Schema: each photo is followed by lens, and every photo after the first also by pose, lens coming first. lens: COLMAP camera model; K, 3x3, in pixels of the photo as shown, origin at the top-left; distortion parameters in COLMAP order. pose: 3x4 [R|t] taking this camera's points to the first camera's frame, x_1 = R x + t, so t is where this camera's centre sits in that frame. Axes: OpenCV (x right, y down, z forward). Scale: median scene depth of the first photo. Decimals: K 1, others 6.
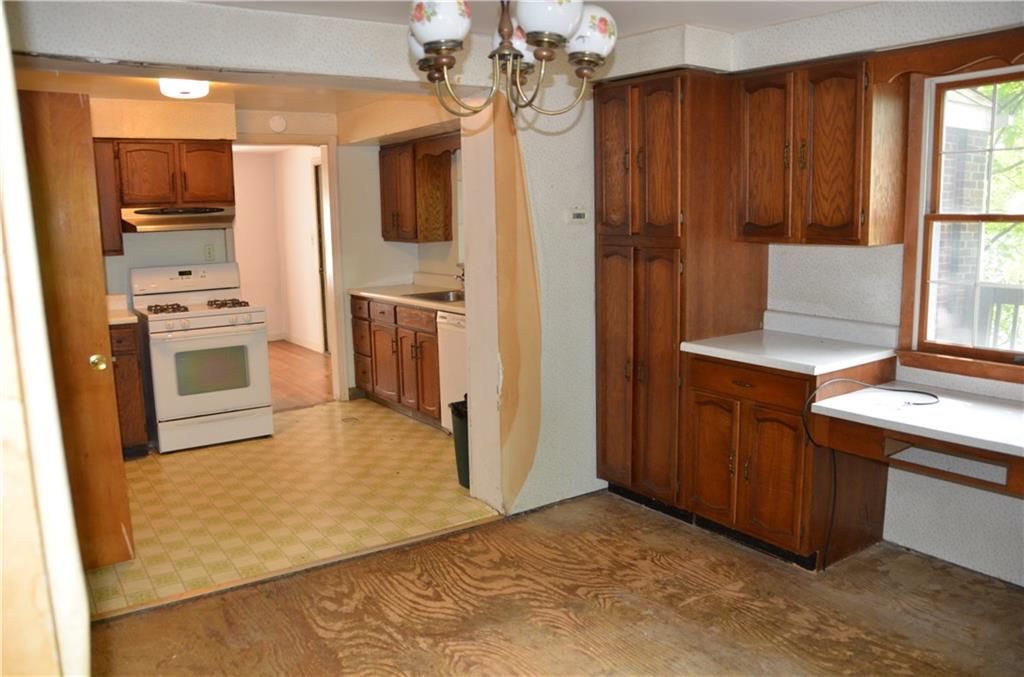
lens RADIAL K [[773.1, 0, 512.0], [0, 773.1, 338.5], [0, 0, 1]] dist [-0.149215, -0.000371]
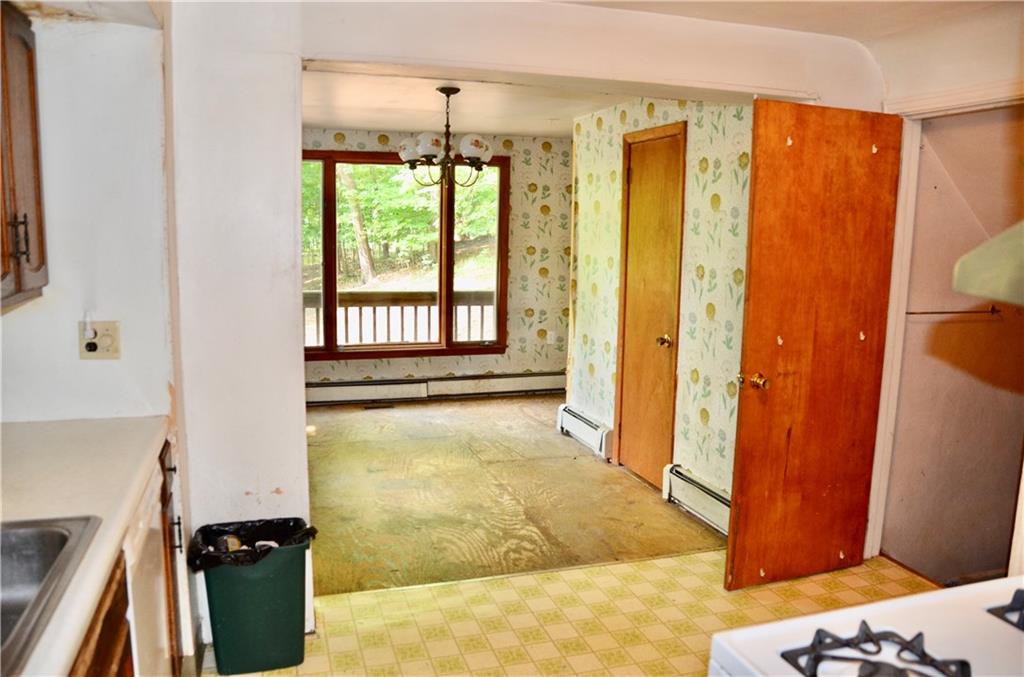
lens RADIAL K [[766.6, 0, 512.0], [0, 766.6, 338.5], [0, 0, 1]] dist [0.000019, -0.000017]
pose [[-0.956086, -0.040433, 0.290283, -0.586485], [0.046518, 0.956948, 0.286507, -0.340225], [-0.289370, 0.287429, -0.913044, 2.114266]]
